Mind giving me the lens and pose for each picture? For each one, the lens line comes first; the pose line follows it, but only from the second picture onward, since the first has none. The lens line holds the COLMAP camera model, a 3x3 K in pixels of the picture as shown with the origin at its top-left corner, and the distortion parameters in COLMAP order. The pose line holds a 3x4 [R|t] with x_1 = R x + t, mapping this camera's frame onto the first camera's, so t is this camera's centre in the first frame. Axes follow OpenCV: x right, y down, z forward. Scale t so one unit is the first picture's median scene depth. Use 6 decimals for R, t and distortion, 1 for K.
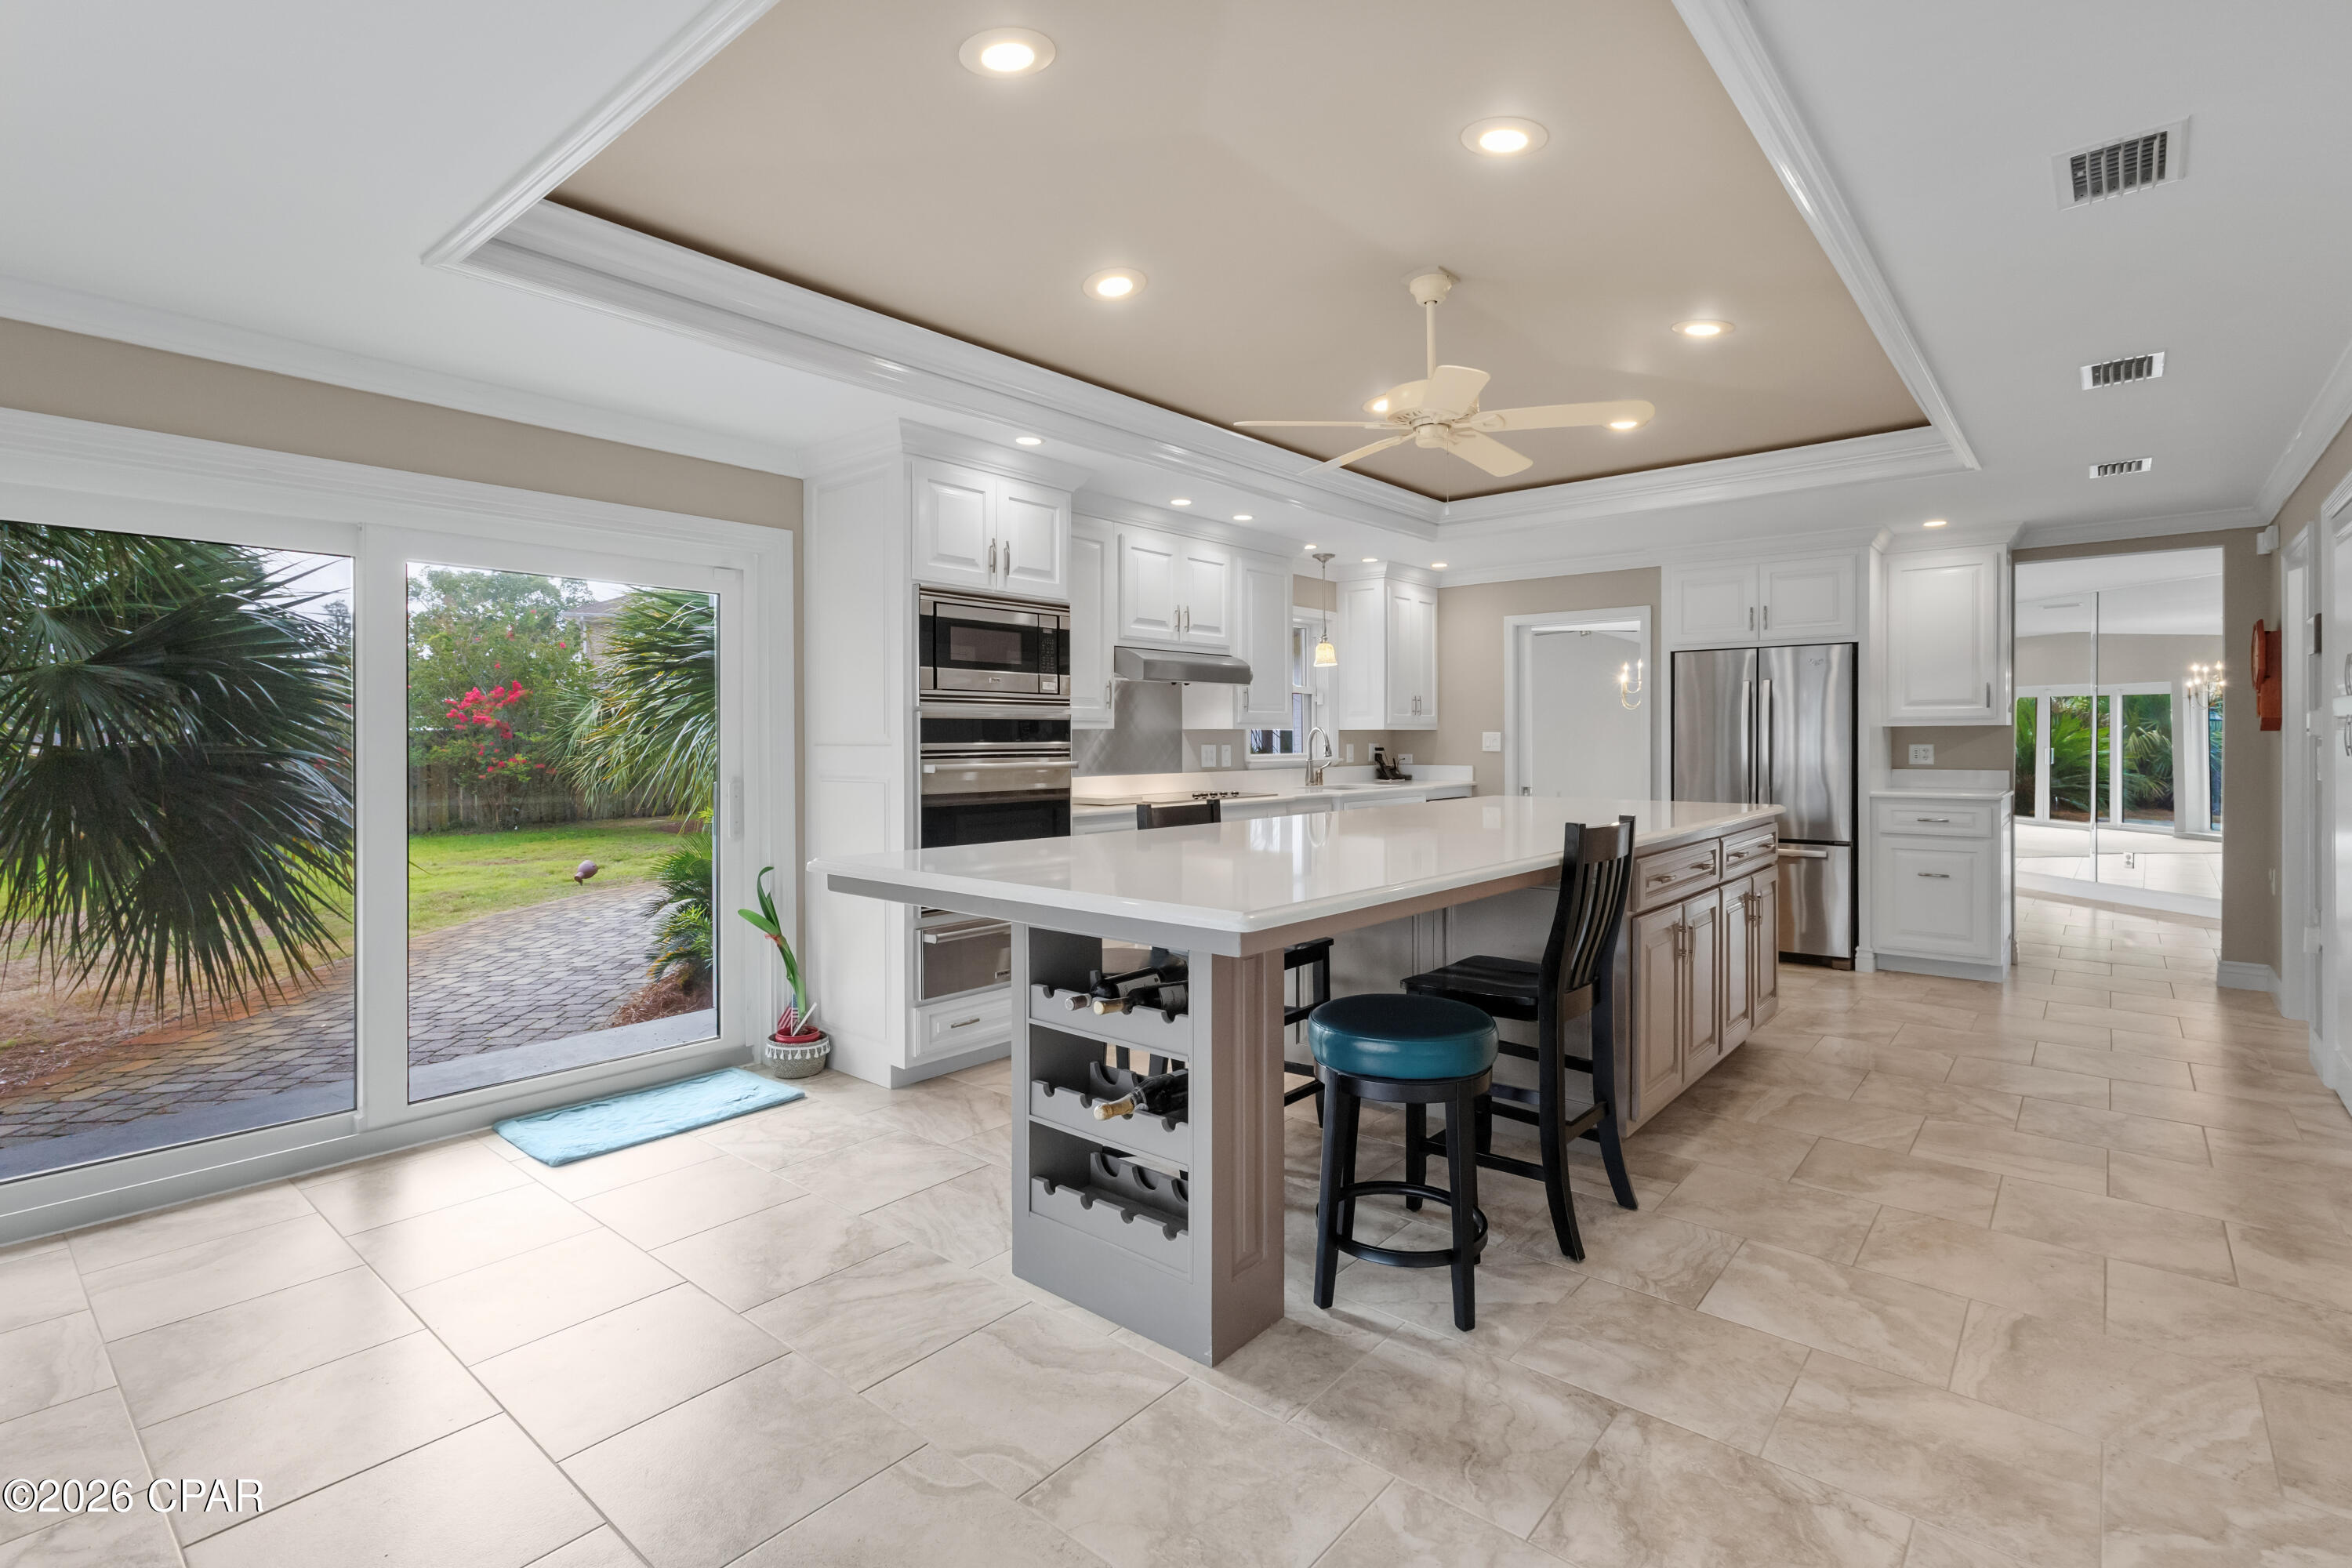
lens RADIAL K [[1100.7, 0, 1174.8], [0, 1100.7, 735.5], [0, 0, 1]] dist [0.004560, 0.000562]
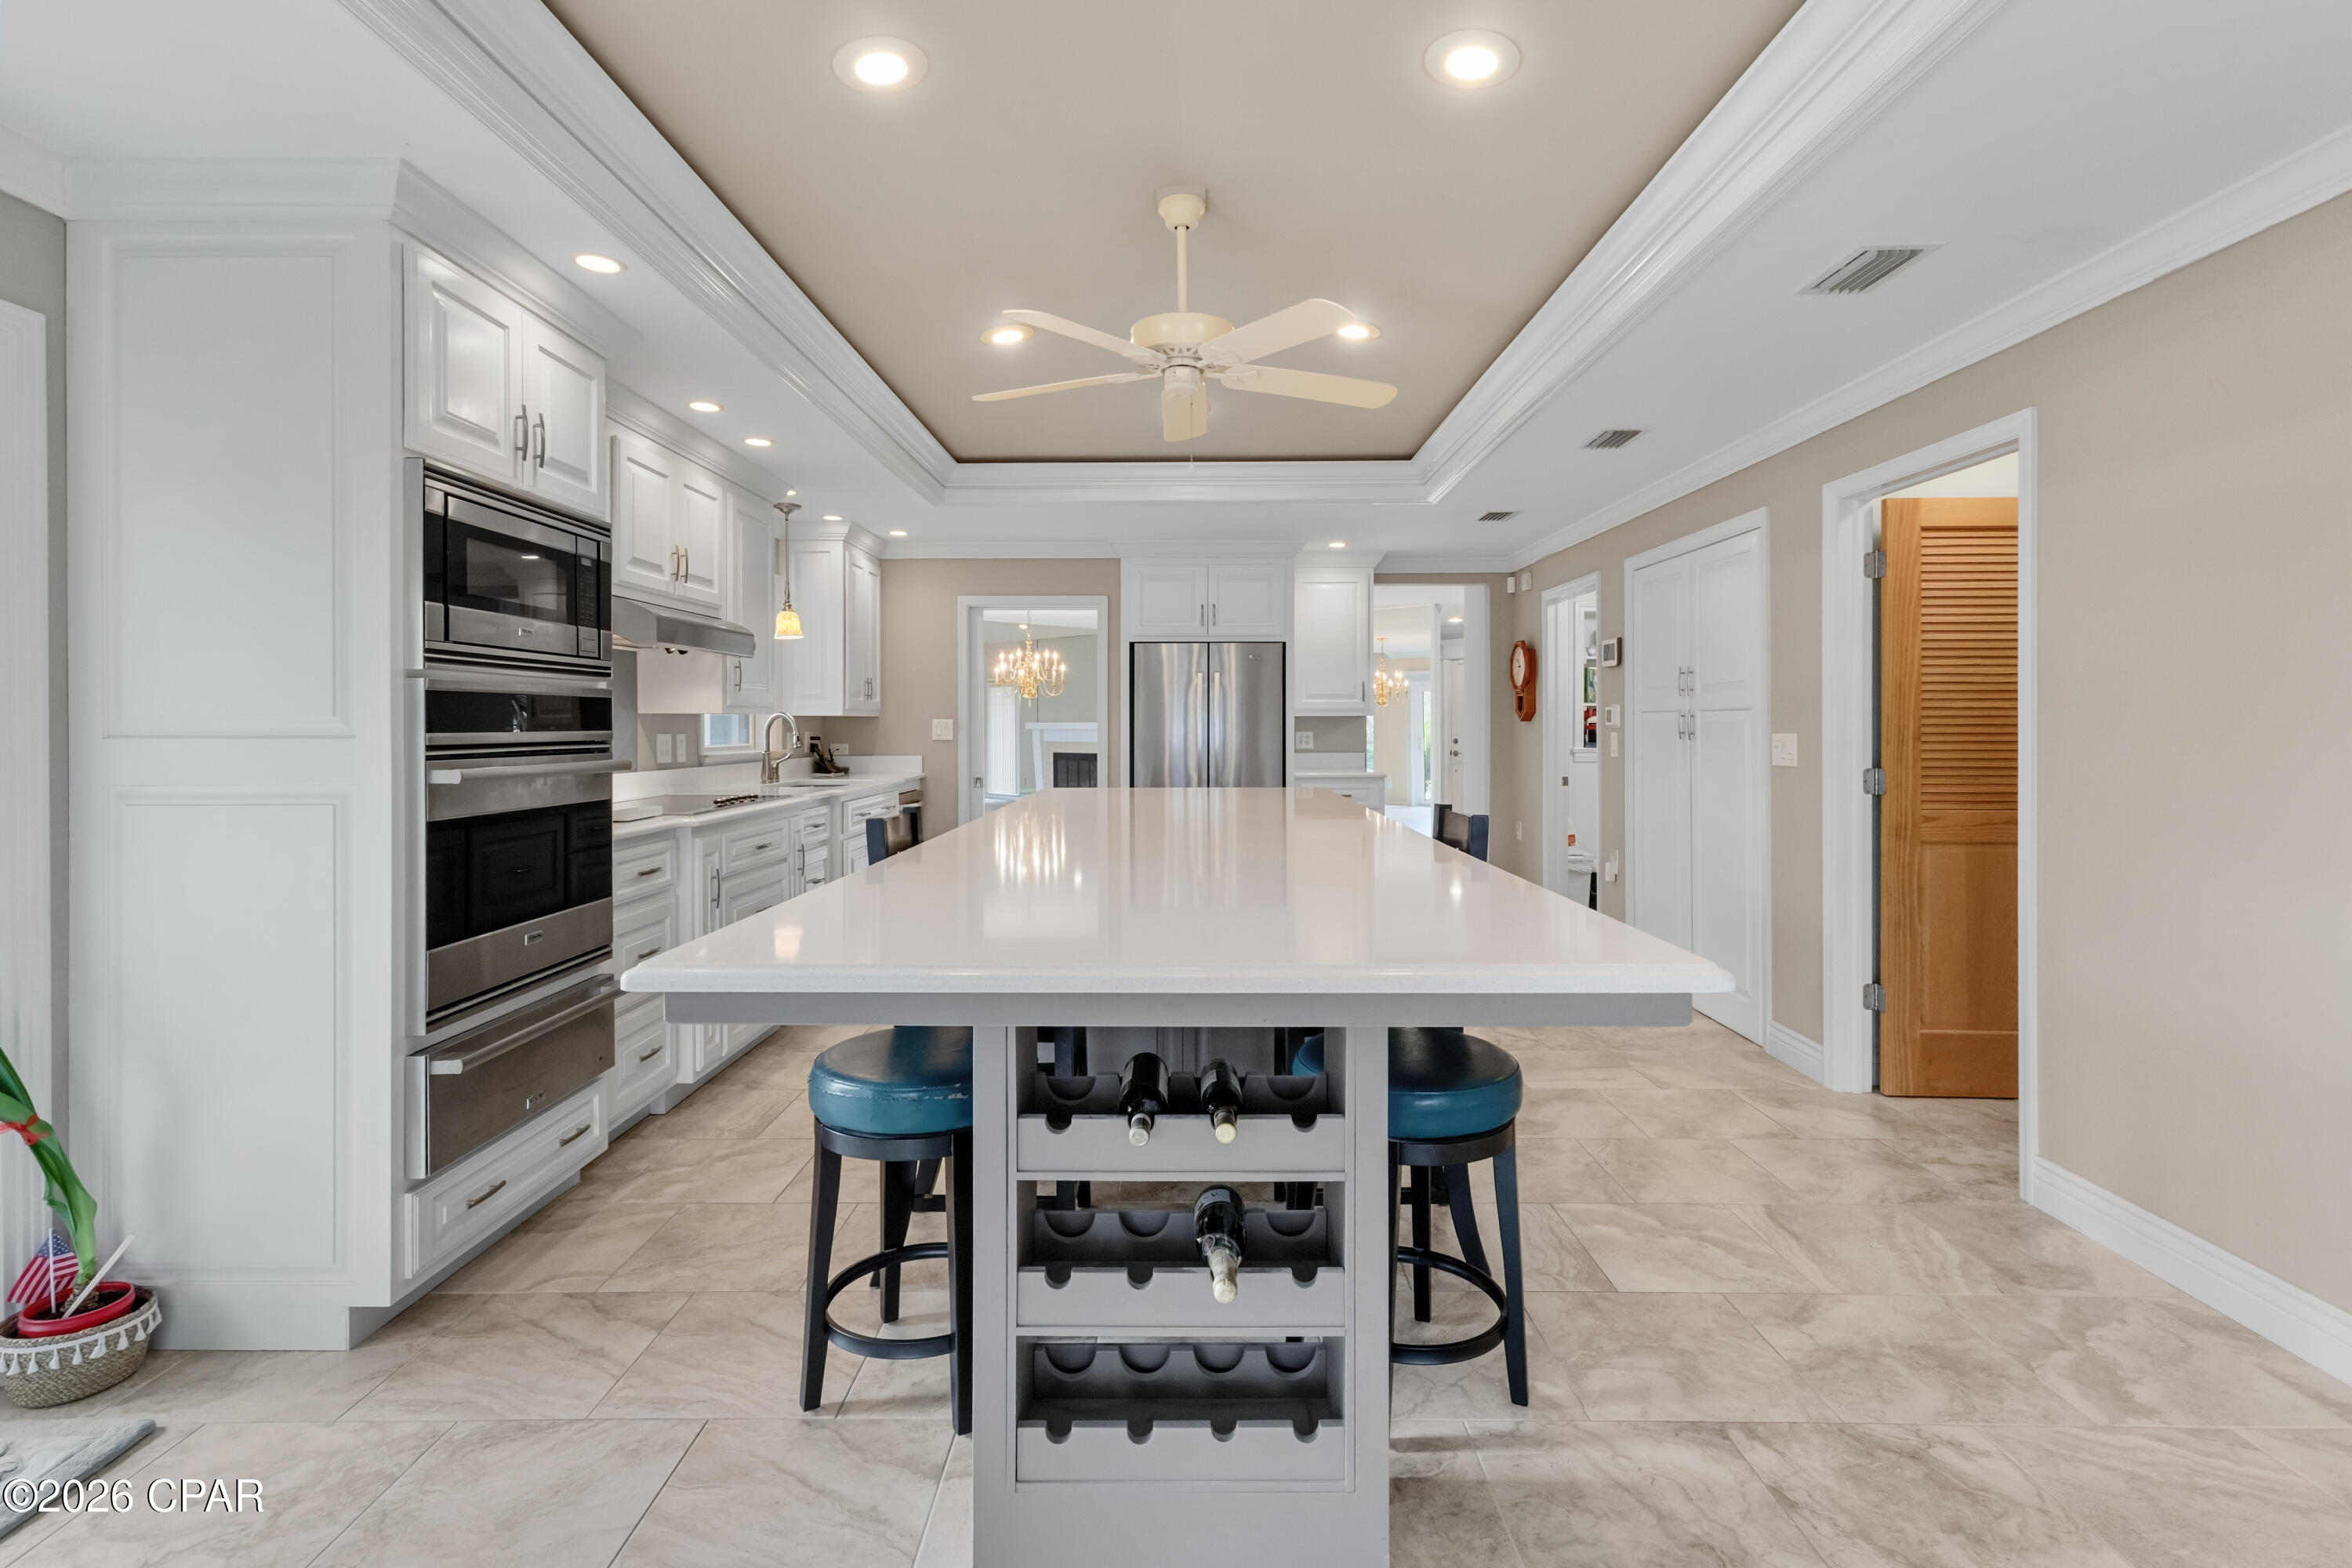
lens RADIAL K [[1103.4, 0, 1176.1], [0, 1103.4, 720.1], [0, 0, 1]] dist [0.003783, 0.000365]
pose [[0.765496, 0.004028, 0.643428, -0.298580], [-0.001942, 0.999990, -0.003950, 0.001830], [-0.643438, 0.001774, 0.765496, 0.296084]]
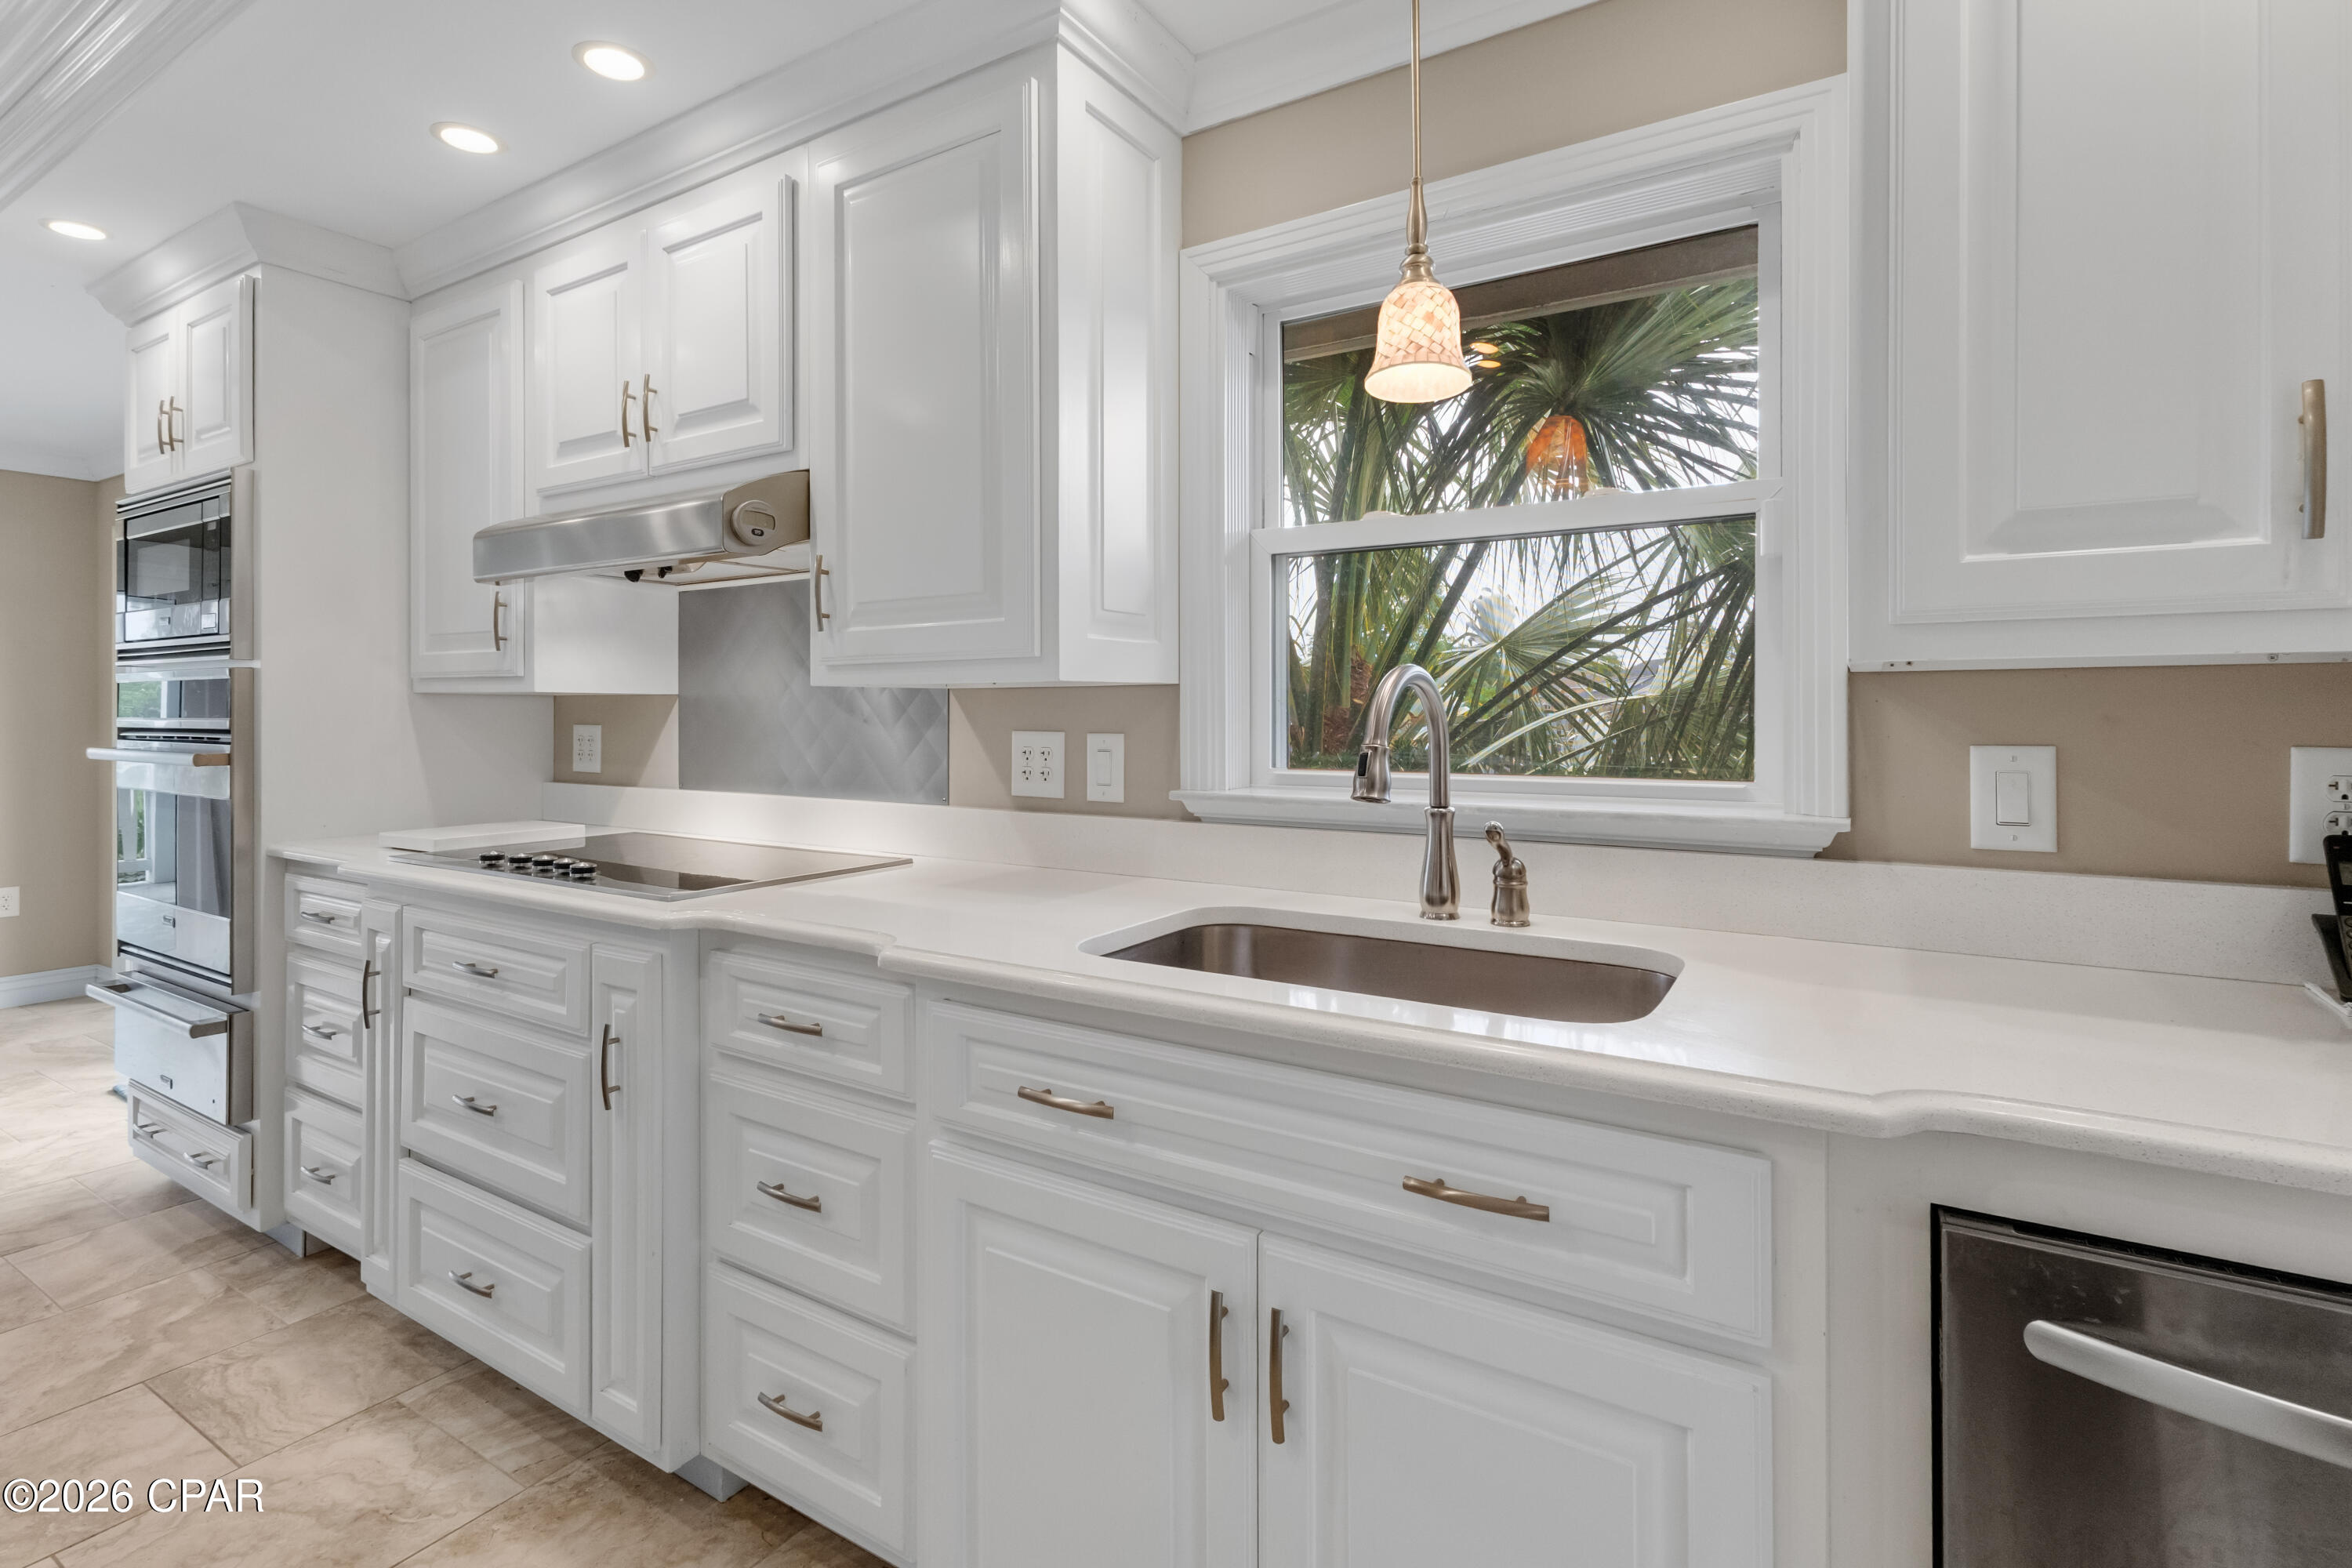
lens RADIAL K [[1103.4, 0, 1176.1], [0, 1103.4, 720.1], [0, 0, 1]] dist [0.003783, 0.000365]
pose [[0.152078, 0.009324, -0.988324, 0.592661], [0.003037, 0.999946, 0.009901, 0.002266], [0.988364, -0.004507, 0.152042, 1.560266]]
